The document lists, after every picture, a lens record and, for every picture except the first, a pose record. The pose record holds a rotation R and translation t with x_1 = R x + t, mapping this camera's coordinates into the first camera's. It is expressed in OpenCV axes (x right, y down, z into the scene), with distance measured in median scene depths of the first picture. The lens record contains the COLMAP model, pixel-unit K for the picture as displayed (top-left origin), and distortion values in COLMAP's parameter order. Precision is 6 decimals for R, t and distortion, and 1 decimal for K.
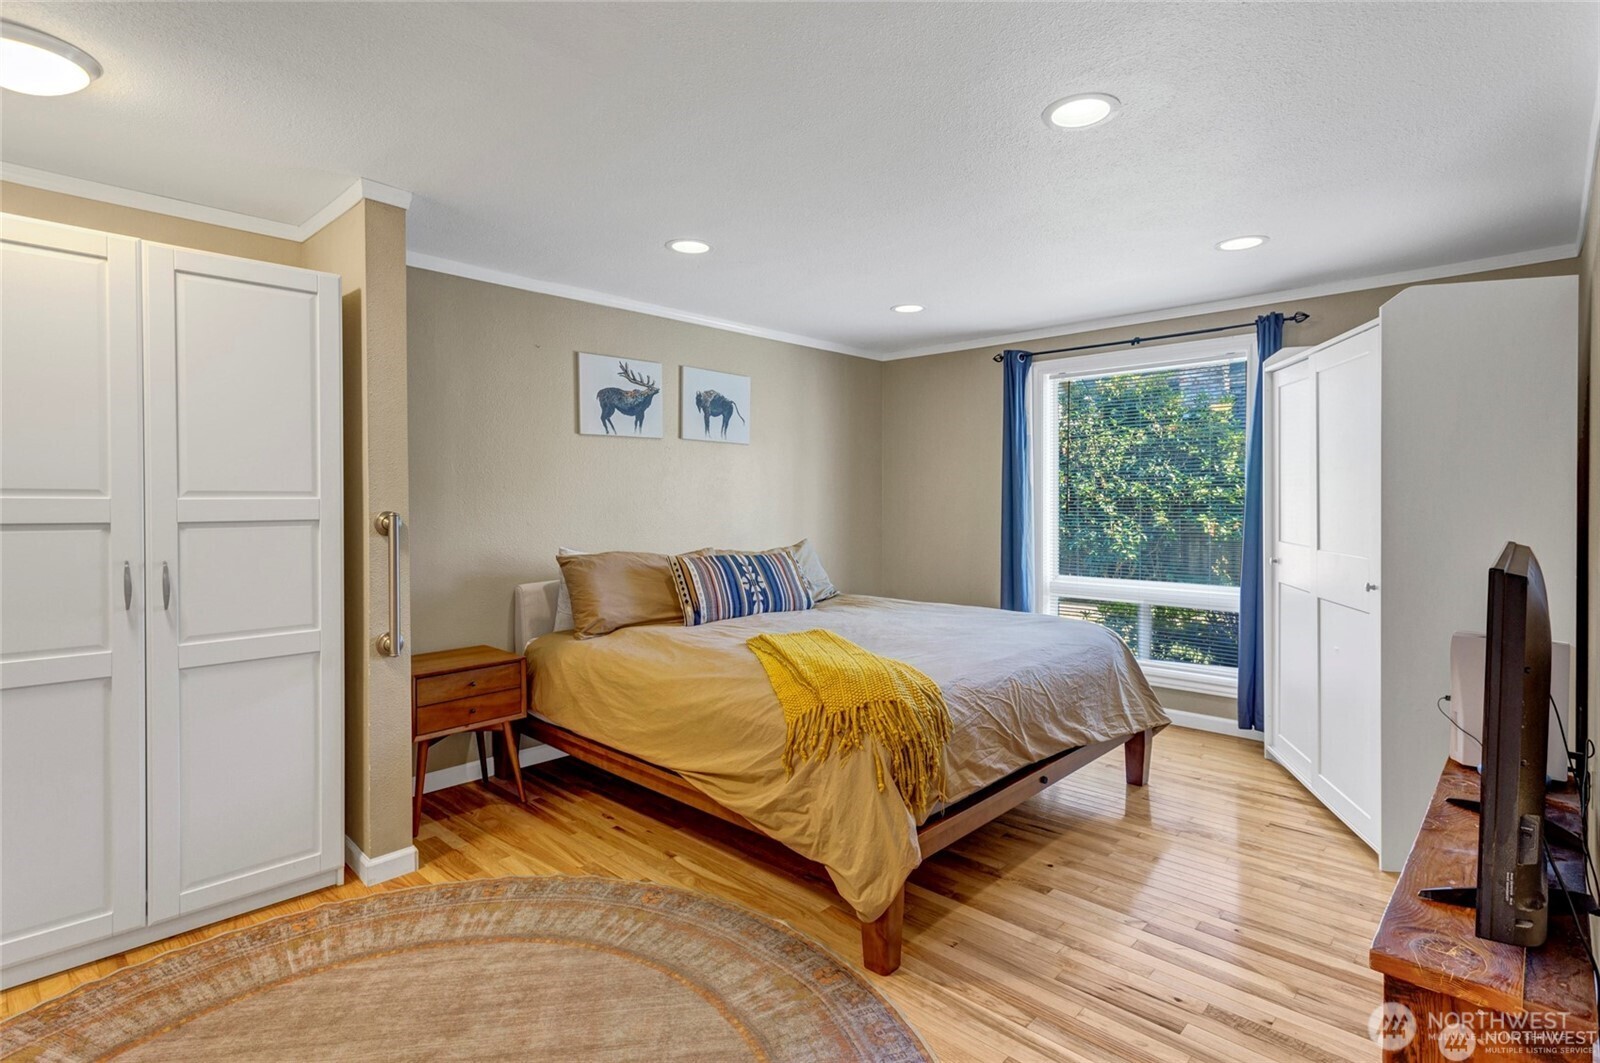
lens RADIAL K [[792.2, 0, 800.2], [0, 792.2, 520.0], [0, 0, 1]] dist [0.001603, 0.001505]
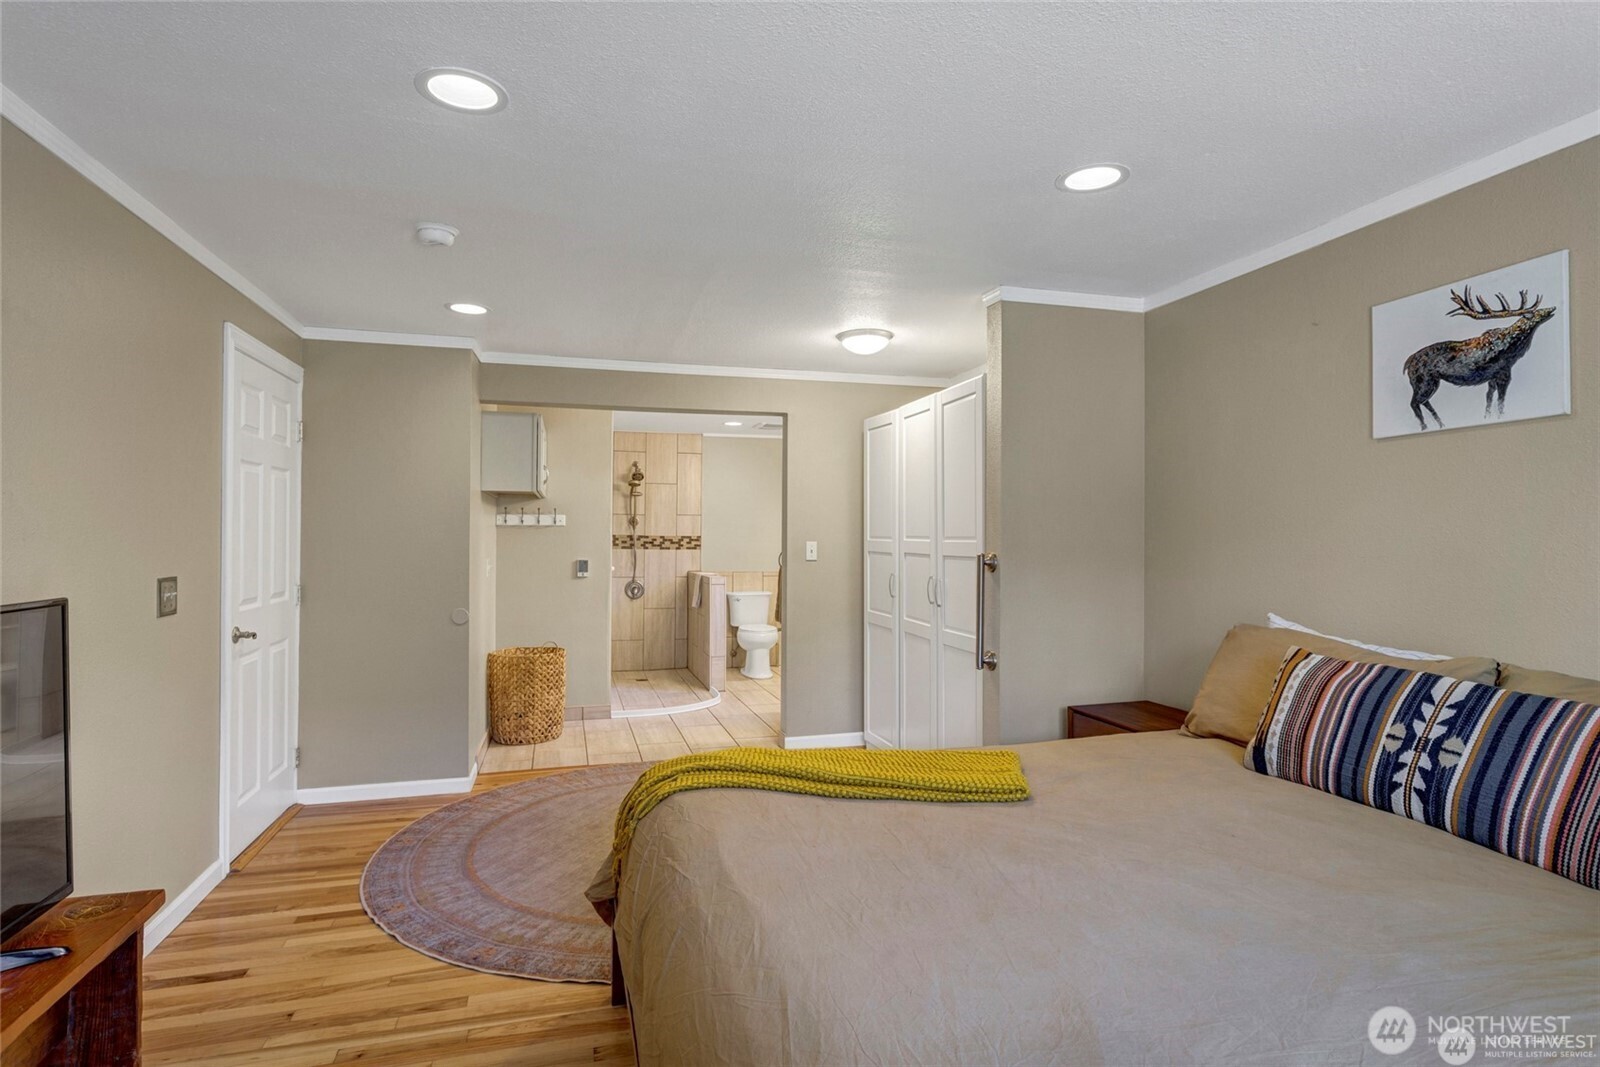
lens RADIAL K [[817.7, 0, 800.0], [0, 817.7, 533.5], [0, 0, 1]] dist [0.002732, 0.000071]
pose [[-0.512857, -0.004468, -0.858463, 0.558305], [-0.024170, 0.999665, 0.009236, -0.034375], [0.858134, 0.025486, -0.512793, 1.067978]]
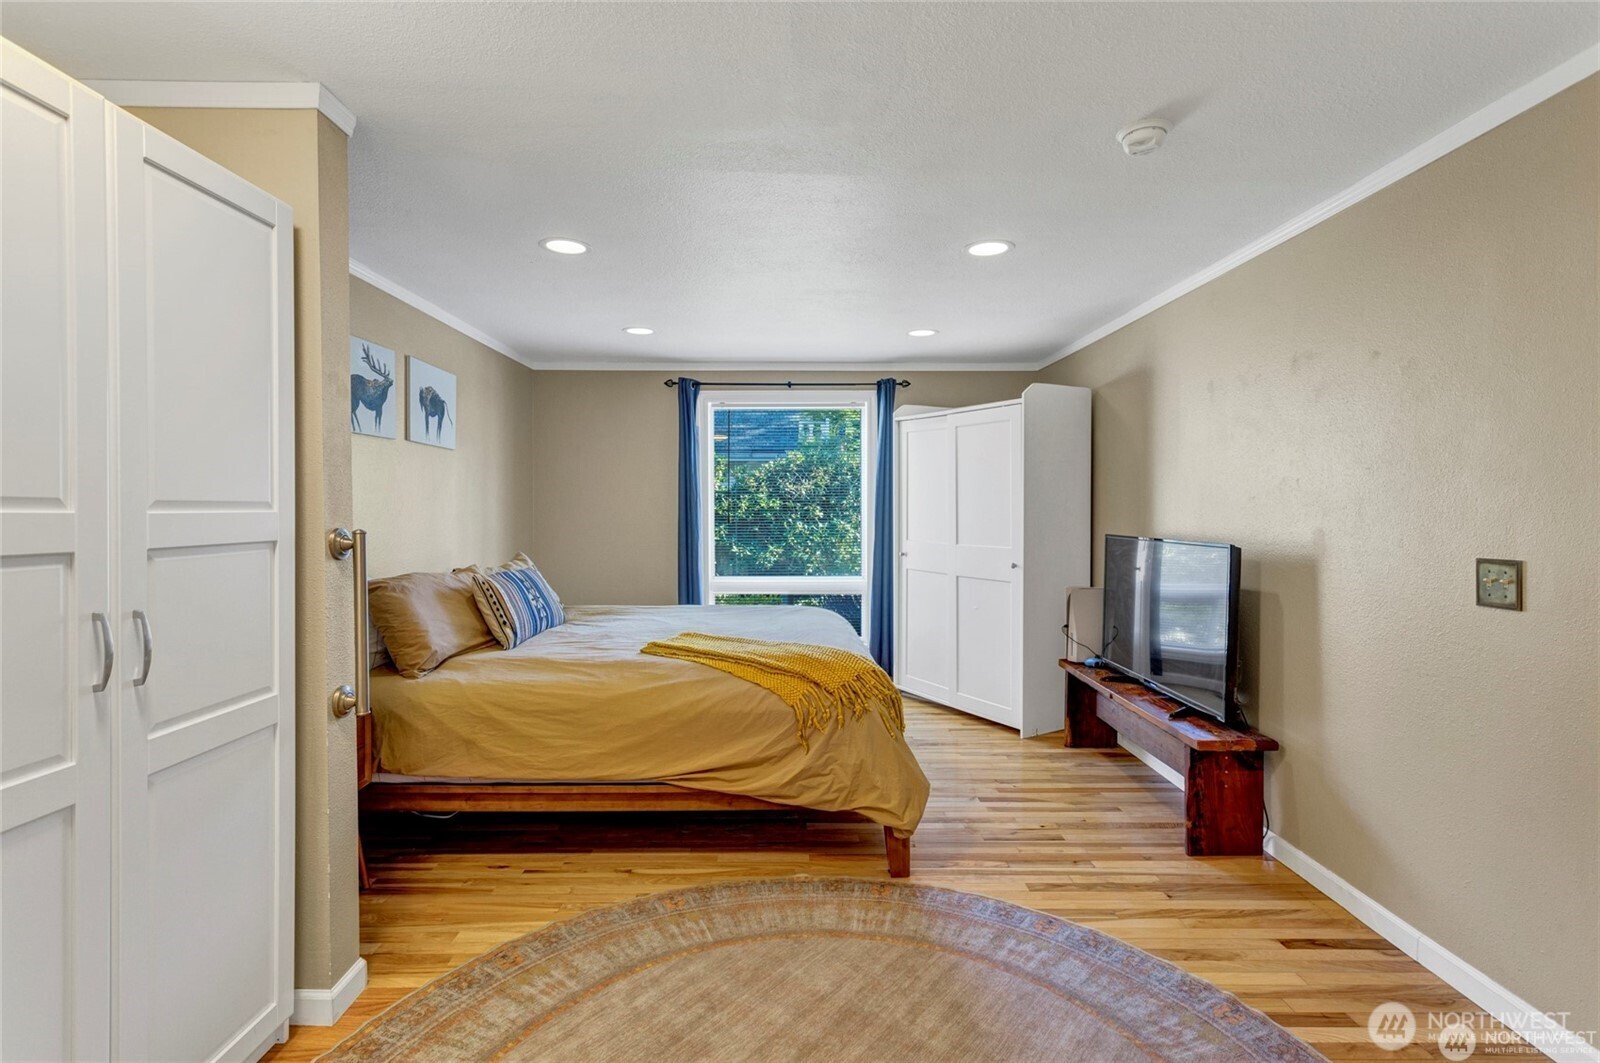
lens RADIAL K [[793.1, 0, 800.0], [0, 793.1, 531.5], [0, 0, 1]] dist [0.002718, 0.000649]
pose [[0.720427, -0.018576, 0.693281, -0.558499], [0.016941, 0.999814, 0.009185, -0.005465], [-0.693323, 0.005128, 0.720608, 0.107978]]
